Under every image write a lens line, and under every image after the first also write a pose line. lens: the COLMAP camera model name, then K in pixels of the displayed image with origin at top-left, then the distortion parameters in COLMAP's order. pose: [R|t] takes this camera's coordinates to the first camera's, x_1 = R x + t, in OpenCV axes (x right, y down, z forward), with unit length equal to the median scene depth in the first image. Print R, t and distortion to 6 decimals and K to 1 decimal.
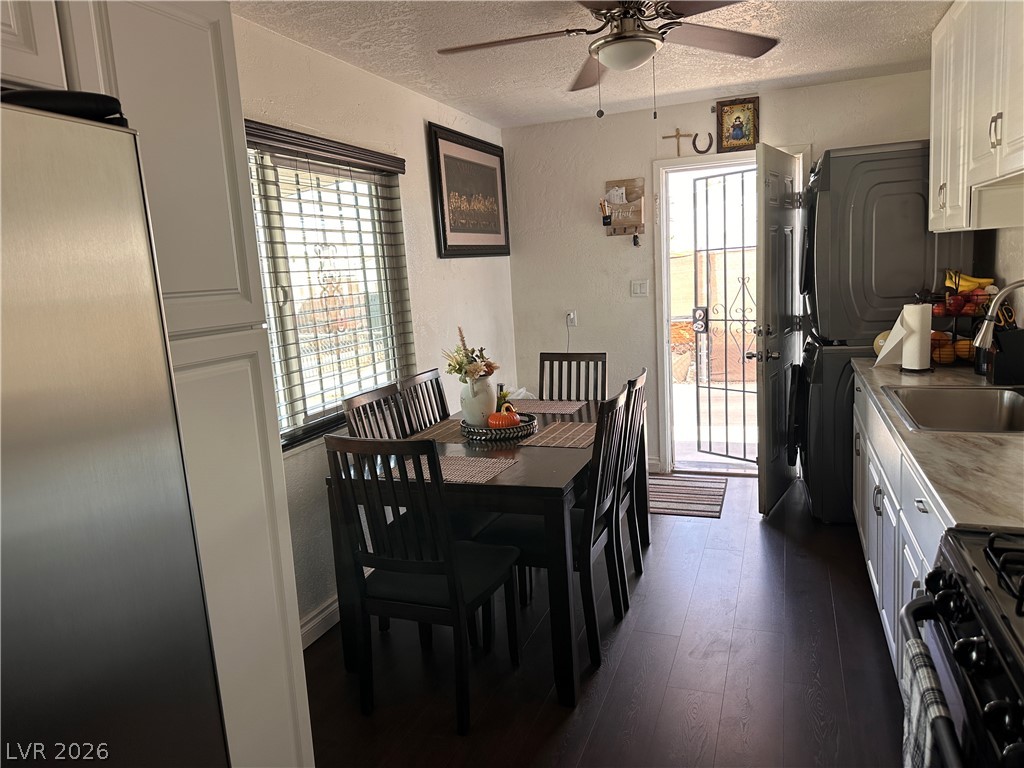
lens RADIAL K [[720.7, 0, 511.2], [0, 720.7, 382.2], [0, 0, 1]] dist [0.000939, 0.000299]
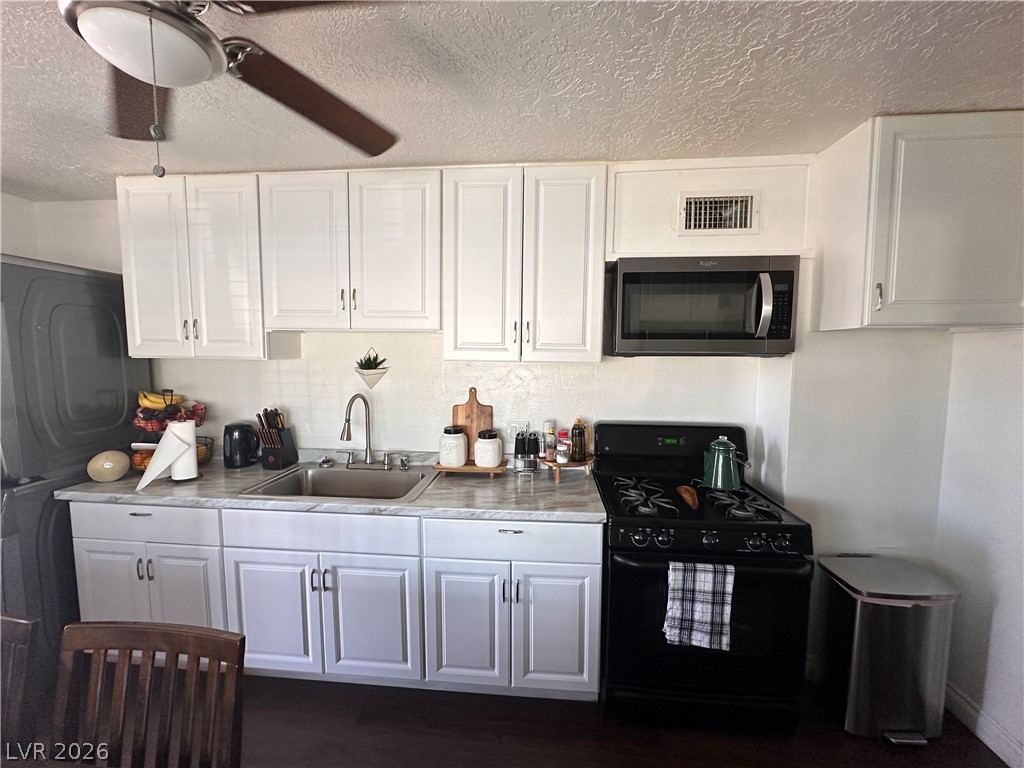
lens RADIAL K [[411.5, 0, 512.0], [0, 411.5, 383.5], [0, 0, 1]] dist [-0.004045, 0.001052]
pose [[-0.270895, -0.022330, 0.962350, -0.185680], [0.159845, 0.984808, 0.067846, -0.125357], [-0.949245, 0.172206, -0.263210, 0.662830]]
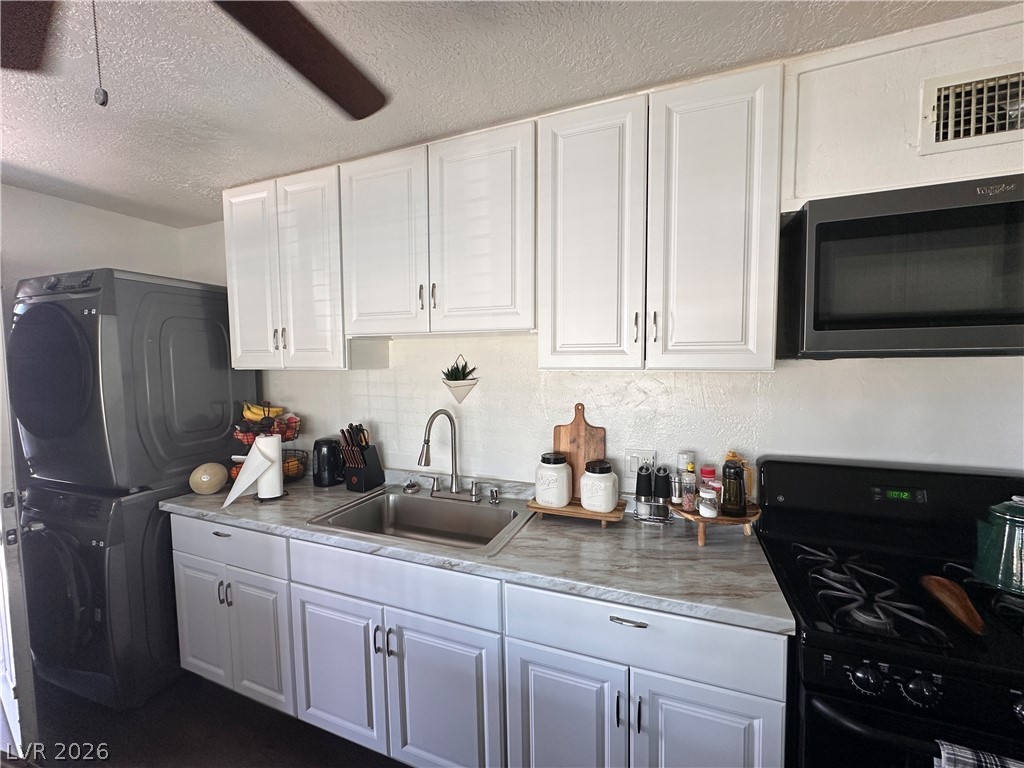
lens RADIAL K [[411.5, 0, 511.8], [0, 411.5, 383.0], [0, 0, 1]] dist [-0.004045, 0.001052]
pose [[0.017817, 0.004978, 0.999829, -0.034194], [0.165269, 0.986217, -0.007855, -0.118706], [-0.986088, 0.165381, 0.016749, 0.616556]]
